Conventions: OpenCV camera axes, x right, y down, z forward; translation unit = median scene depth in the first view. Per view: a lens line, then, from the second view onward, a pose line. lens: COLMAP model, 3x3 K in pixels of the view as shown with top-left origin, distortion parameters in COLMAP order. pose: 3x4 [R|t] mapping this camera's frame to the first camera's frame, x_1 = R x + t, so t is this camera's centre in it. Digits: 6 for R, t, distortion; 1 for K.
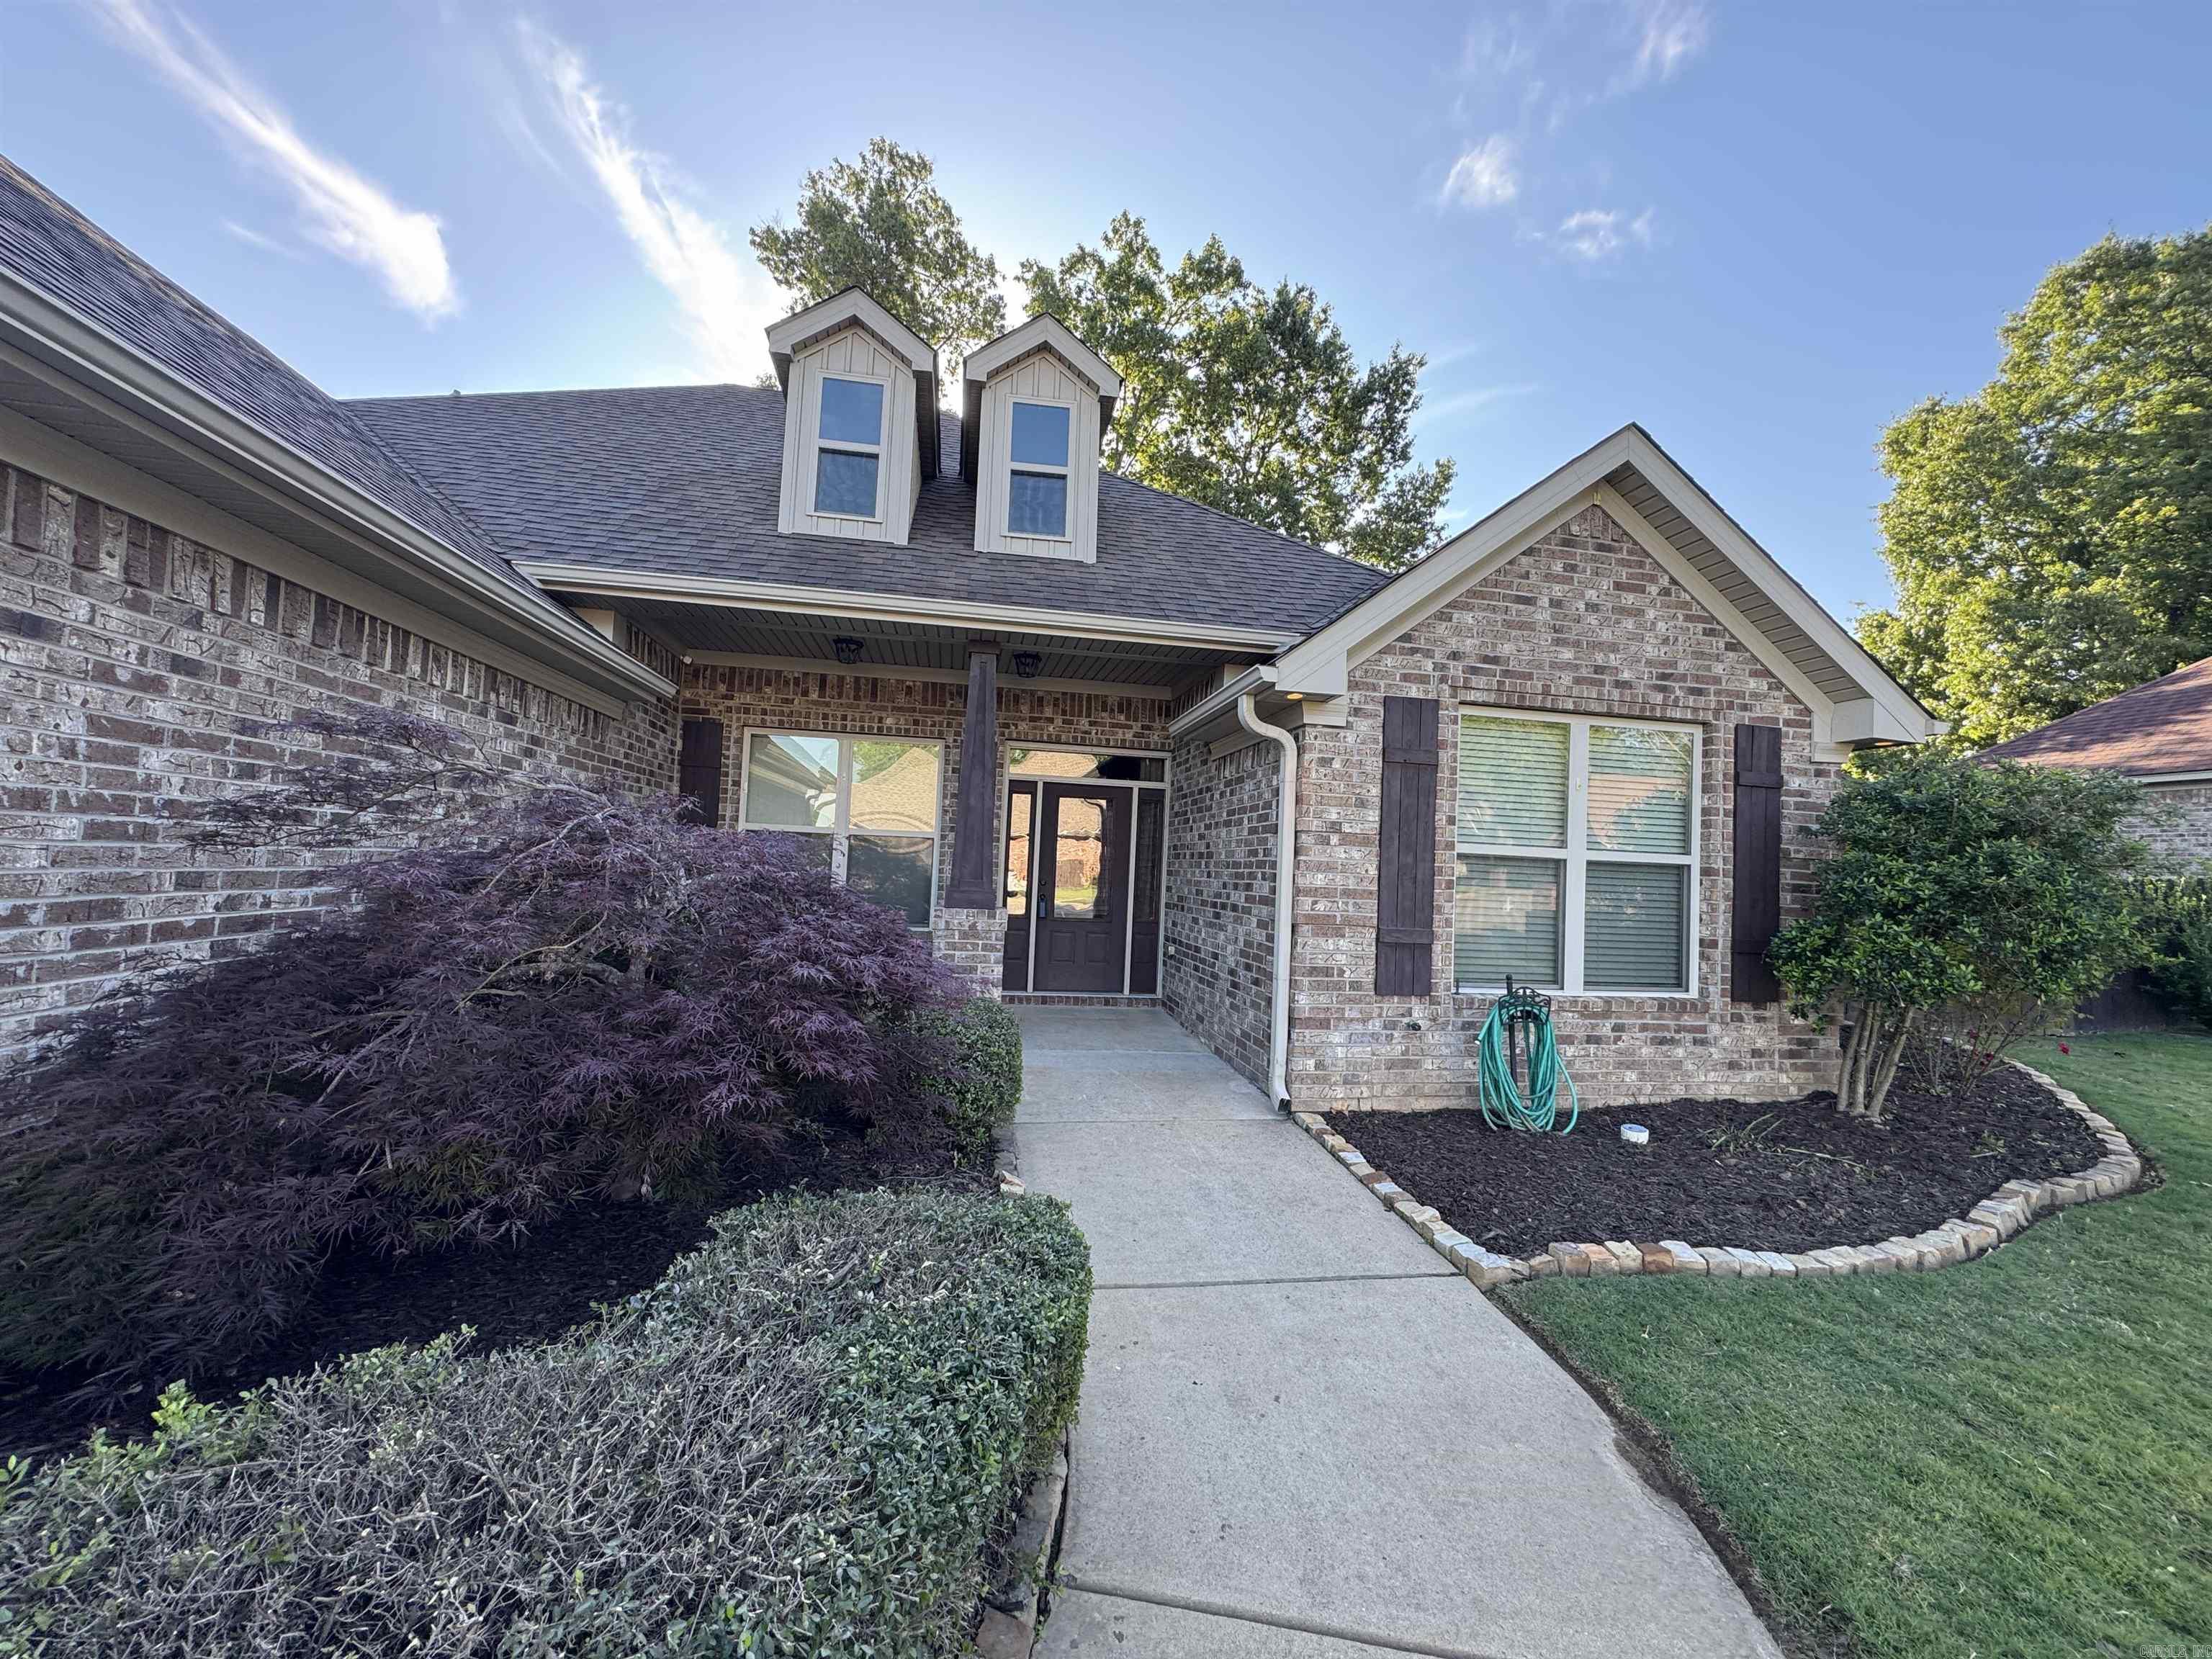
lens RADIAL K [[880.1, 0, 1107.8], [0, 880.1, 827.9], [0, 0, 1]] dist [-0.001880, 0.000434]
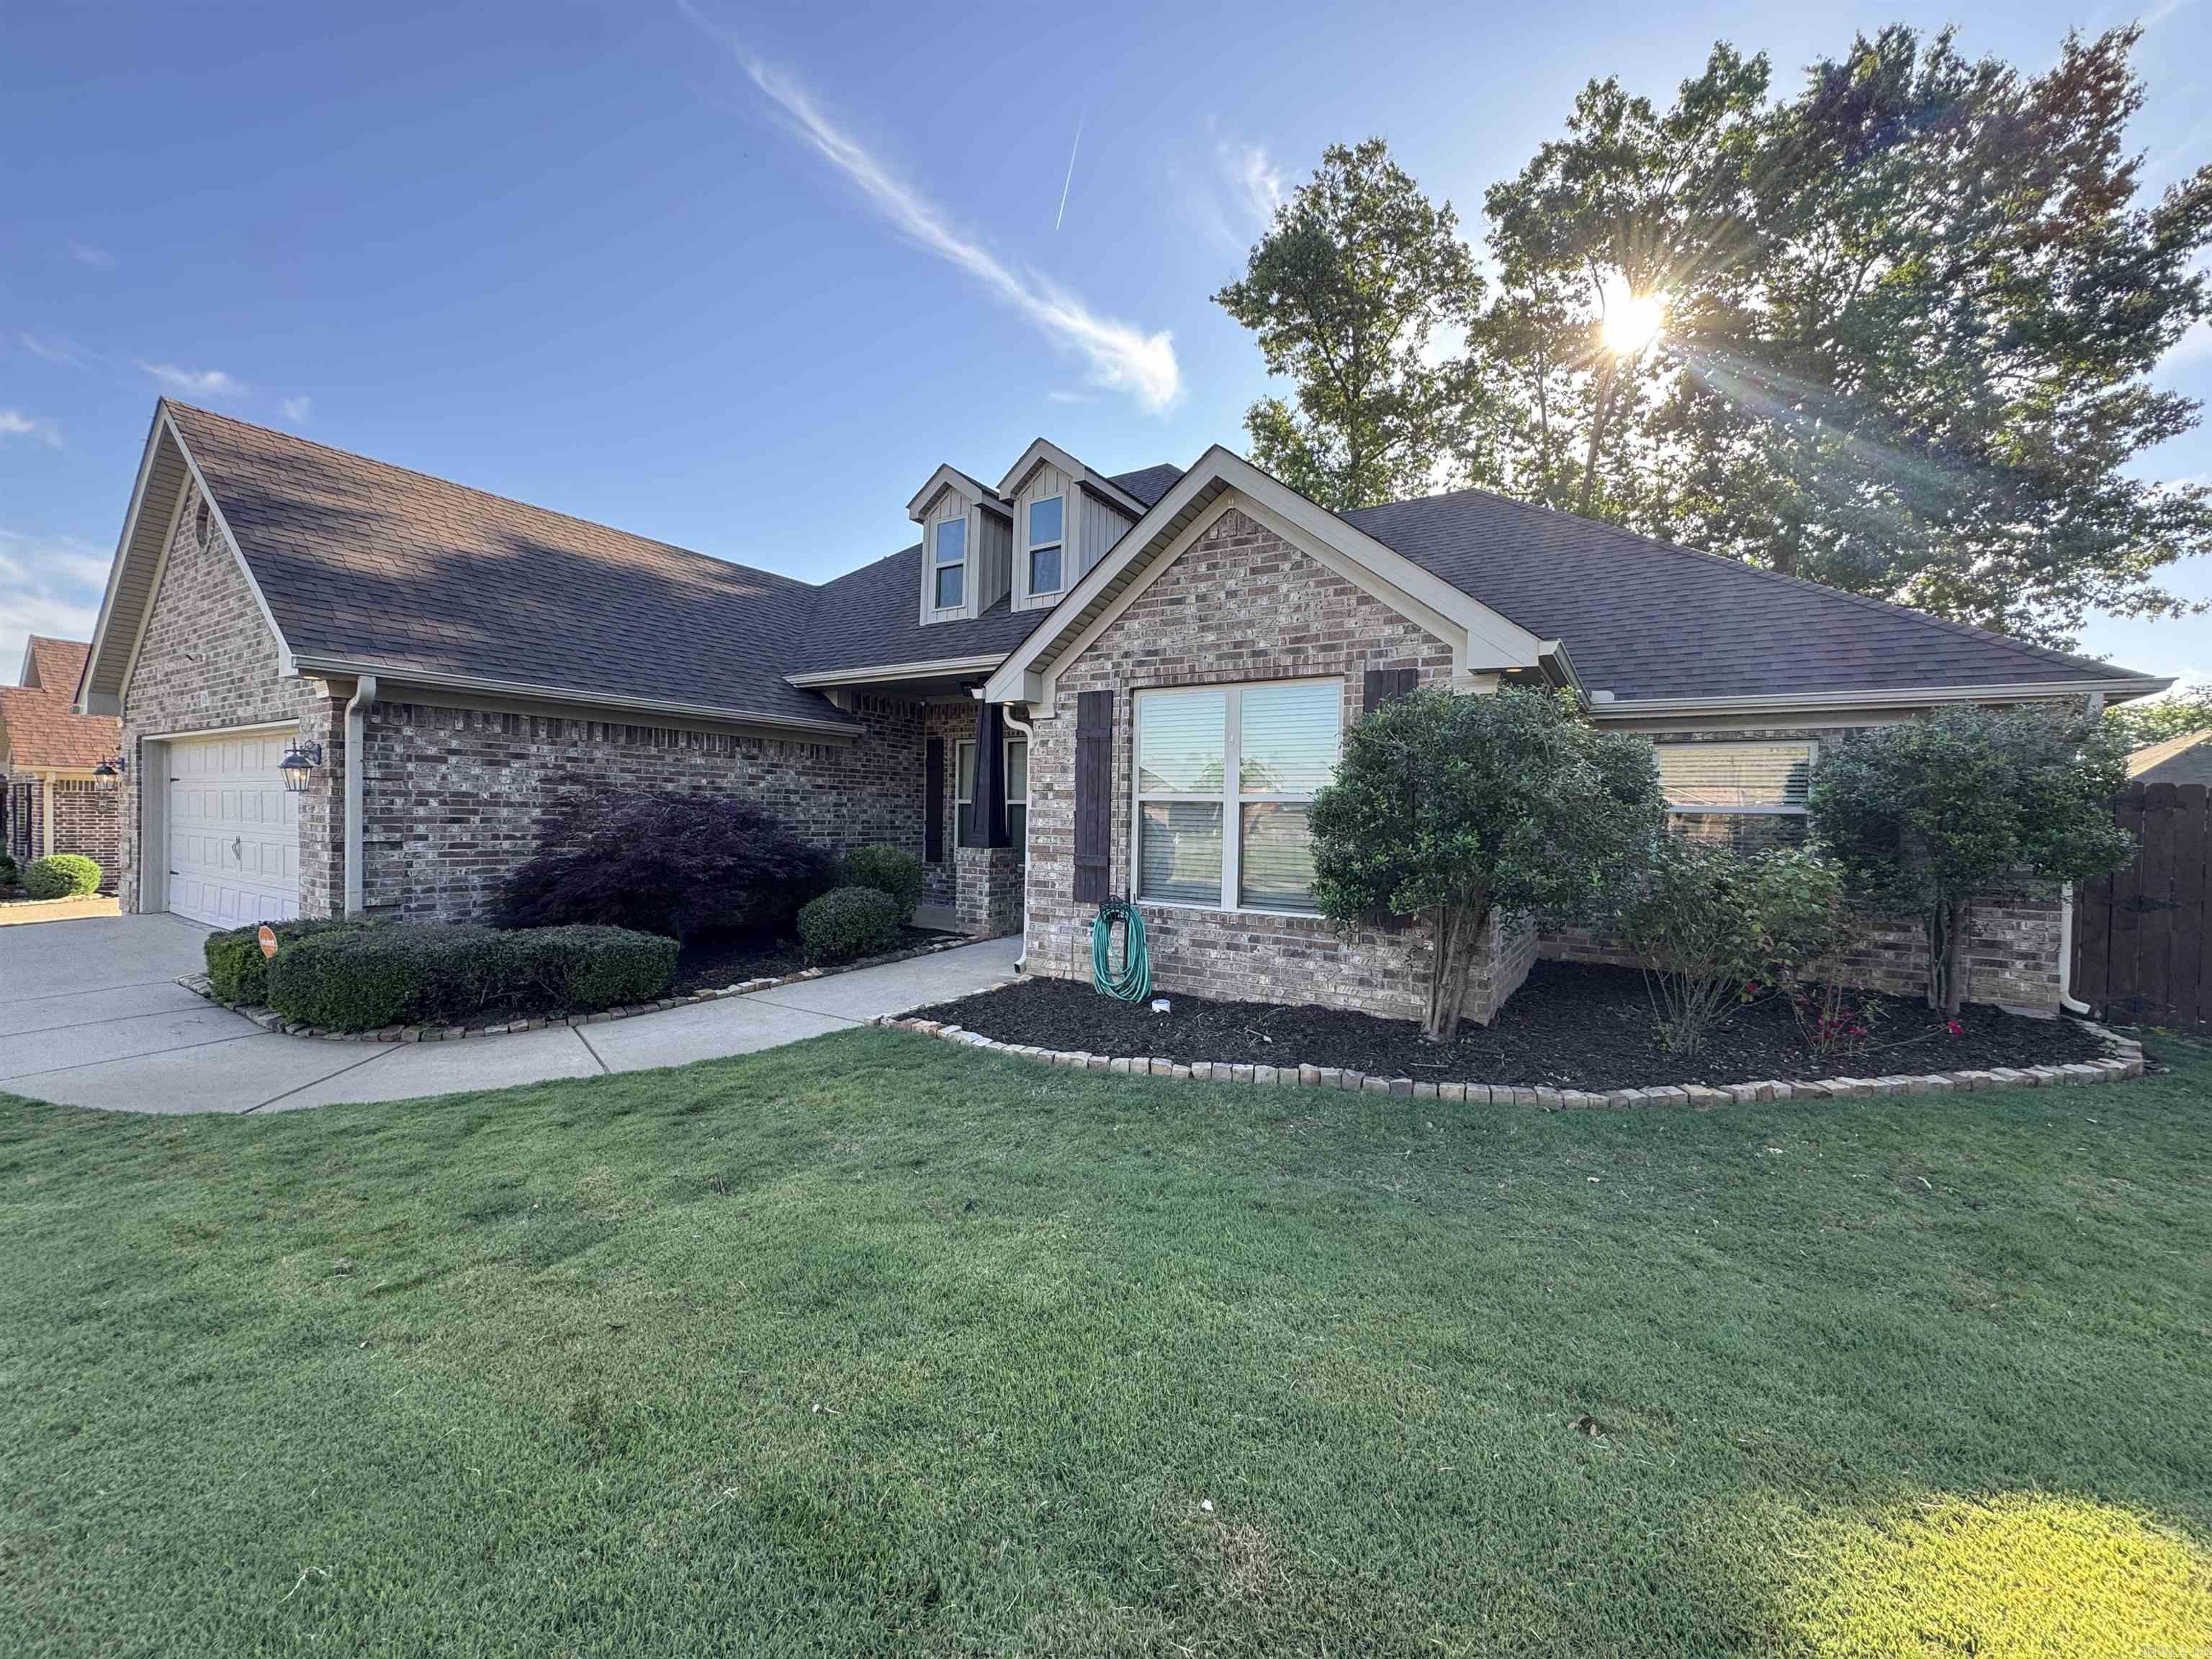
lens RADIAL K [[881.2, 0, 1106.0], [0, 881.2, 829.5], [0, 0, 1]] dist [-0.001950, 0.000033]
pose [[0.742869, -0.019511, -0.669153, 1.235862], [0.042953, 0.998905, 0.018560, 0.044234], [0.668057, -0.042530, 0.742893, -0.034925]]
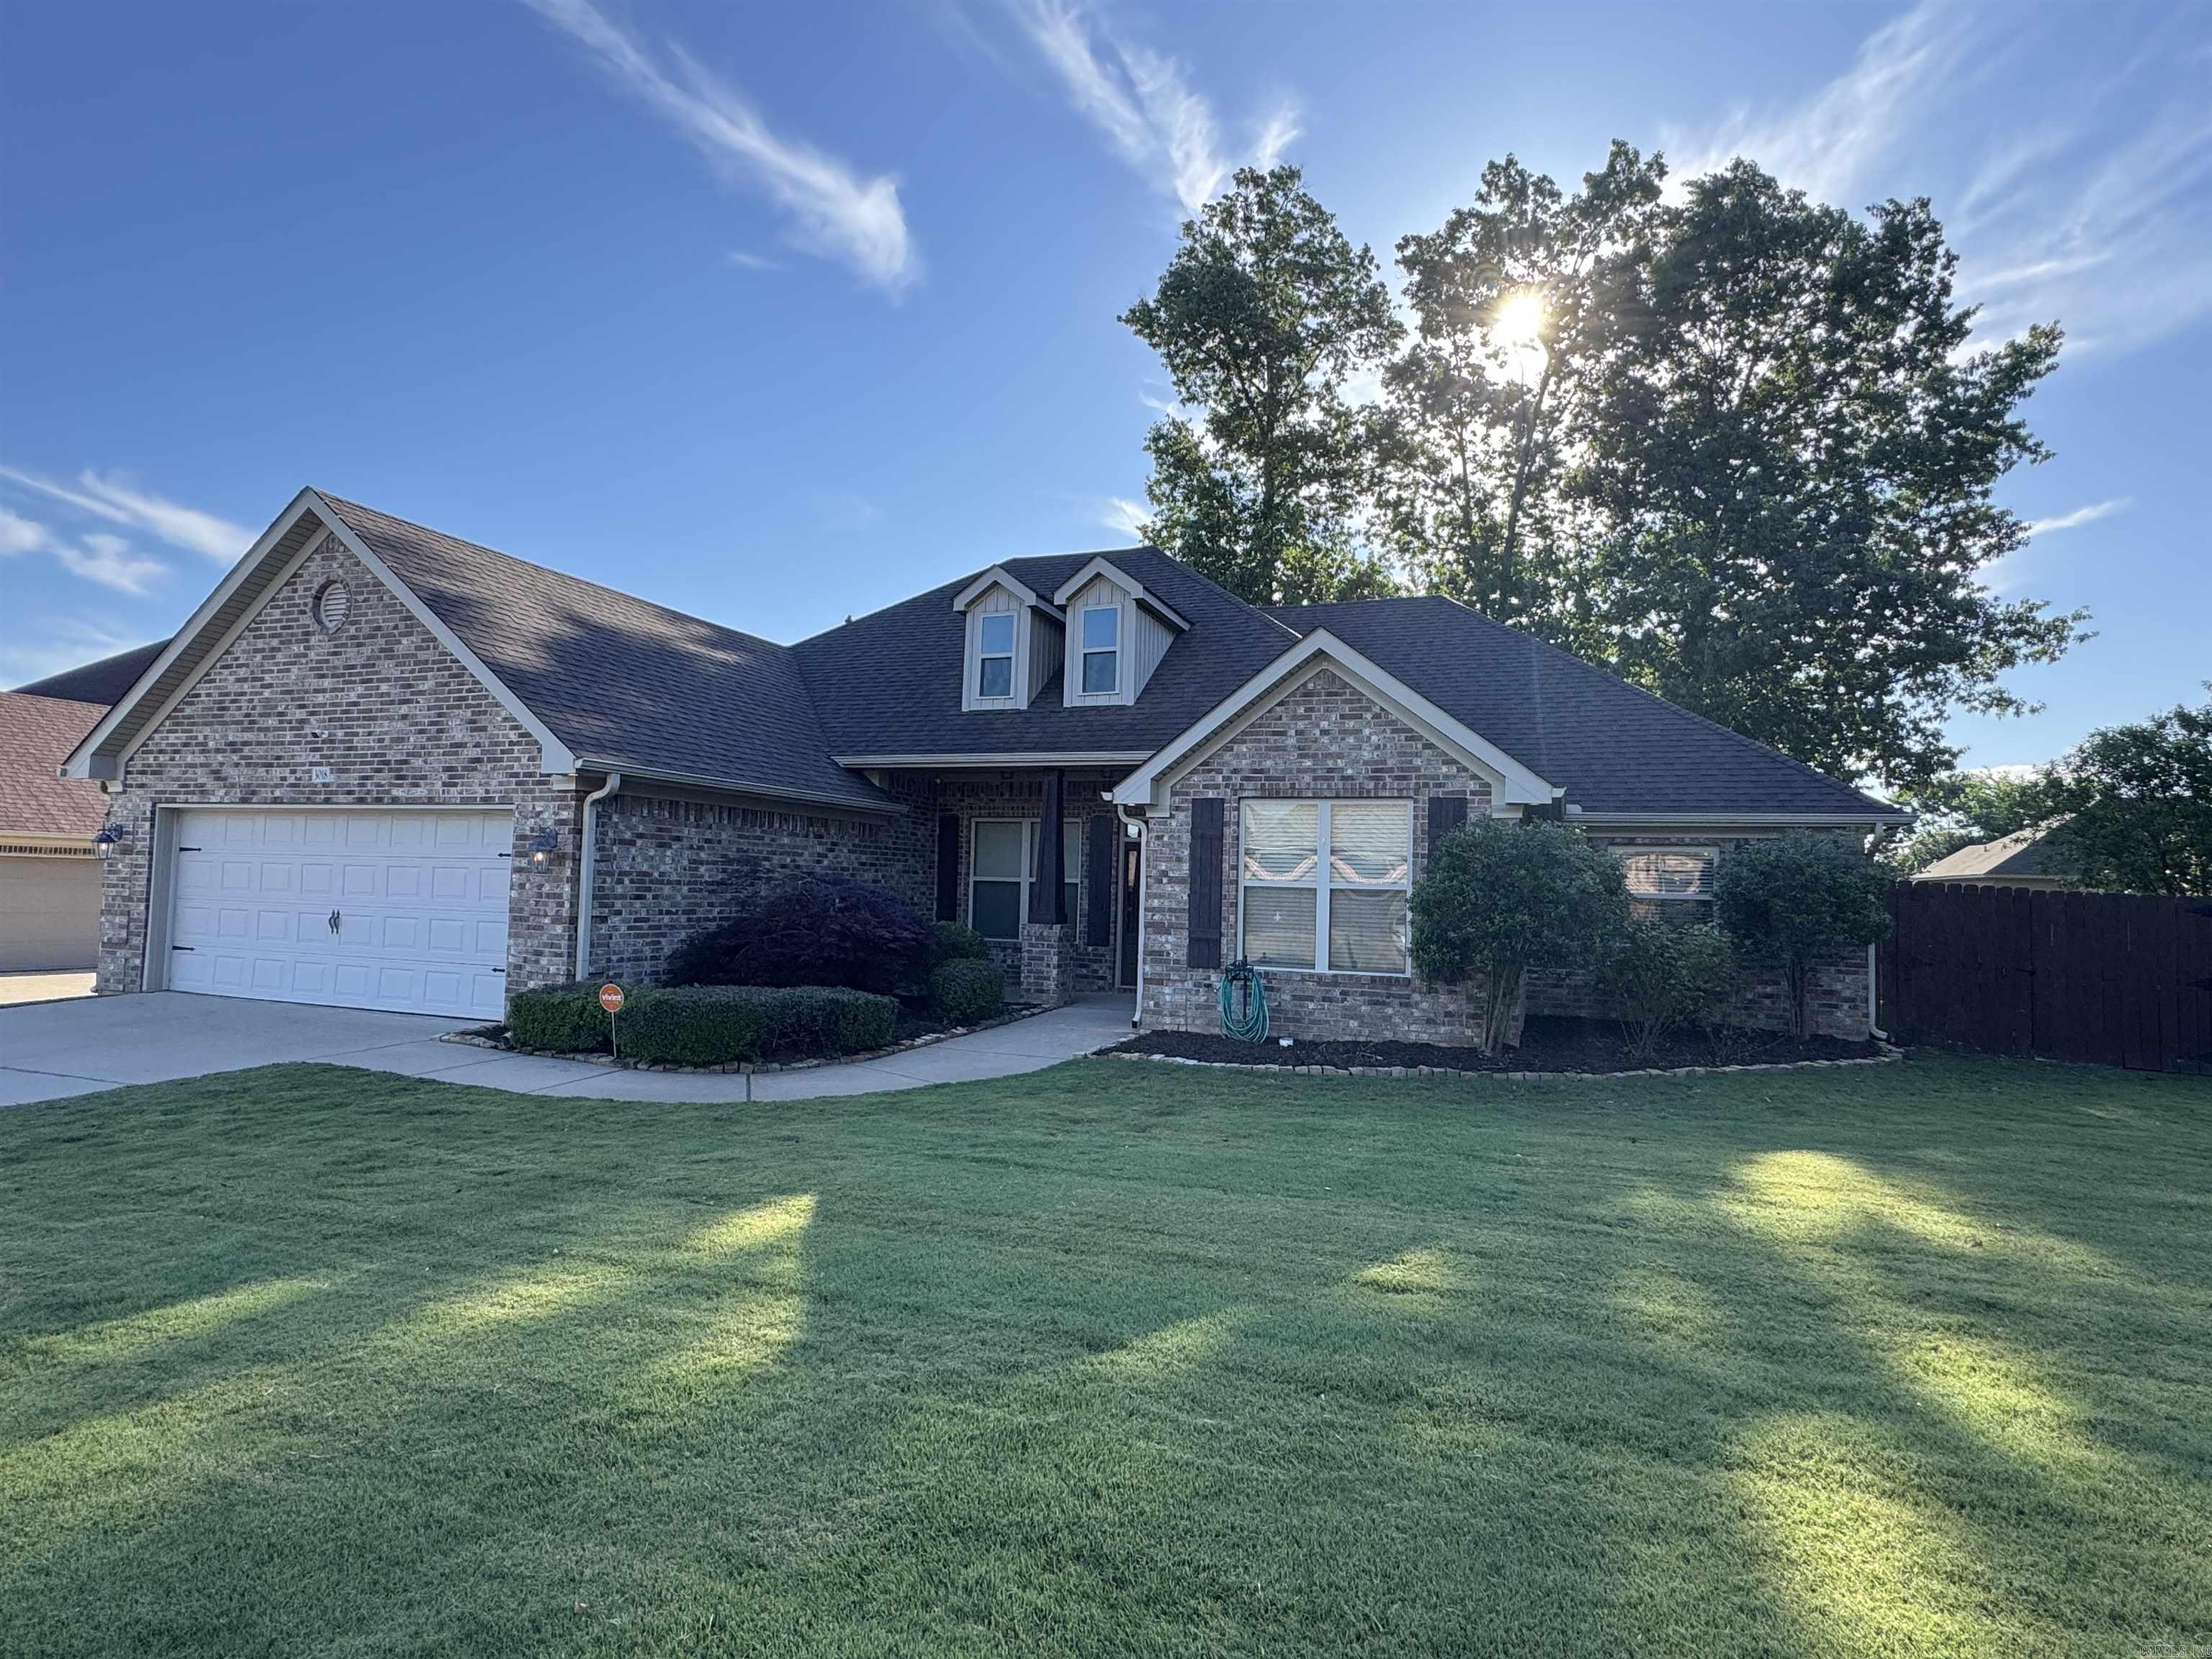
lens RADIAL K [[1186.1, 0, 1104.3], [0, 1186.1, 827.5], [0, 0, 1]] dist [-0.004104, 0.000313]
pose [[0.855815, -0.047814, -0.515068, 1.323934], [0.032496, 0.998722, -0.038718, -0.004724], [0.516261, 0.016398, 0.856275, -1.077757]]
